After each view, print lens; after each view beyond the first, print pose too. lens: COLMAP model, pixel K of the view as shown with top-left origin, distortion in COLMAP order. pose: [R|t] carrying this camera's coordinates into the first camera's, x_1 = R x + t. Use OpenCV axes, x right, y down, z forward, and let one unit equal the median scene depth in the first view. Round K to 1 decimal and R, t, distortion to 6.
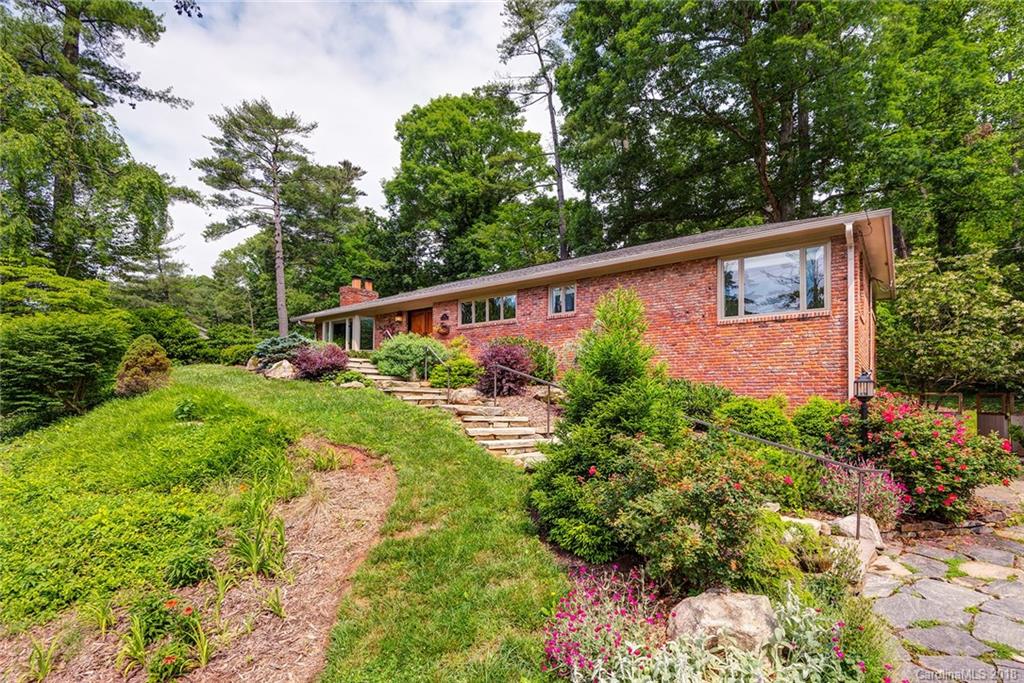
lens RADIAL K [[475.2, 0, 486.1], [0, 475.2, 383.8], [0, 0, 1]] dist [-0.001432, -0.003746]
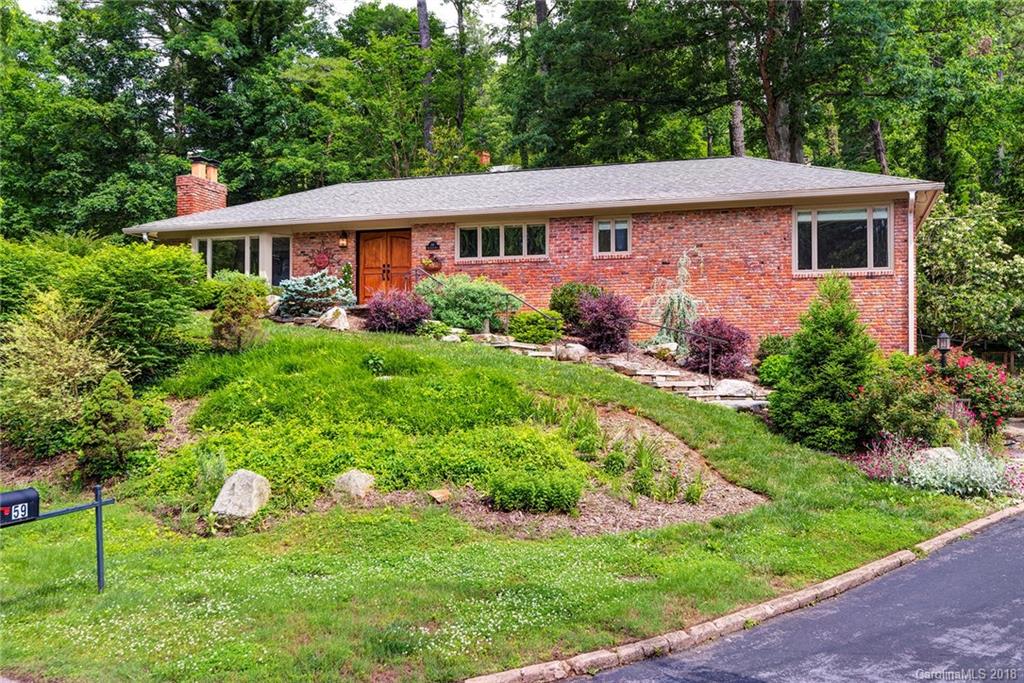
lens RADIAL K [[1036.6, 0, 512.2], [0, 1036.6, 342.3], [0, 0, 1]] dist [-0.001634, 0.000000]
pose [[0.915574, 0.003706, 0.402132, -0.712904], [-0.002935, 0.999992, -0.002533, 0.009555], [-0.402138, 0.001139, 0.915578, -0.557526]]
